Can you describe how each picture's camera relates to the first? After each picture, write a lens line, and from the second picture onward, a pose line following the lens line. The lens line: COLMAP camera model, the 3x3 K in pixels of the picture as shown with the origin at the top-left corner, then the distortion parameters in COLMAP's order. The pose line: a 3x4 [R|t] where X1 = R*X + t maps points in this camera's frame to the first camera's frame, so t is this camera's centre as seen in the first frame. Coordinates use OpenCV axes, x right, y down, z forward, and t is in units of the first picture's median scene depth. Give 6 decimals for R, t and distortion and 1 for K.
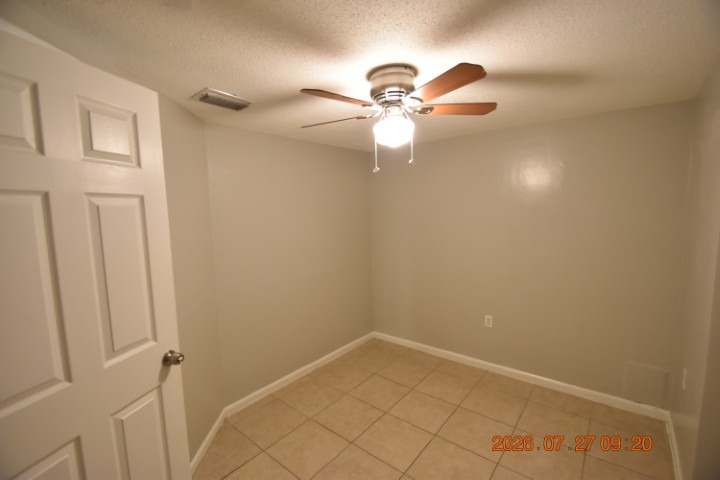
lens RADIAL K [[316.2, 0, 357.0], [0, 316.2, 241.7], [0, 0, 1]] dist [0.021048, -0.019348]
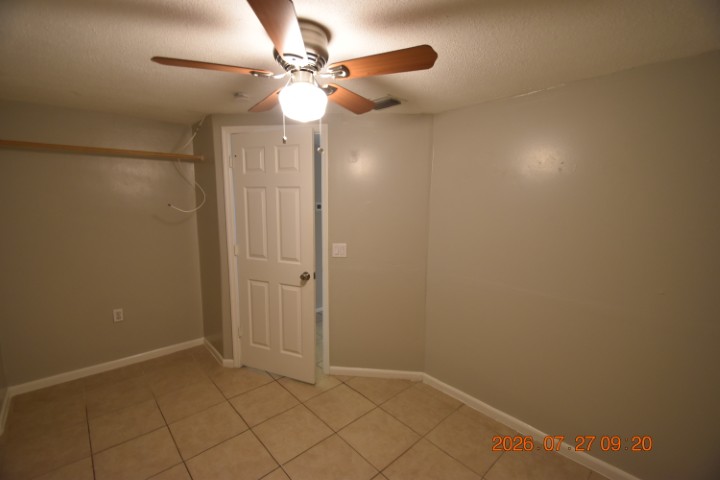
lens RADIAL K [[316.2, 0, 357.0], [0, 316.2, 241.7], [0, 0, 1]] dist [0.021048, -0.019348]
pose [[-0.141754, 0.160038, -0.976880, 0.839868], [-0.106073, 0.978707, 0.175730, -0.133873], [0.984202, 0.128531, -0.121760, 1.113497]]
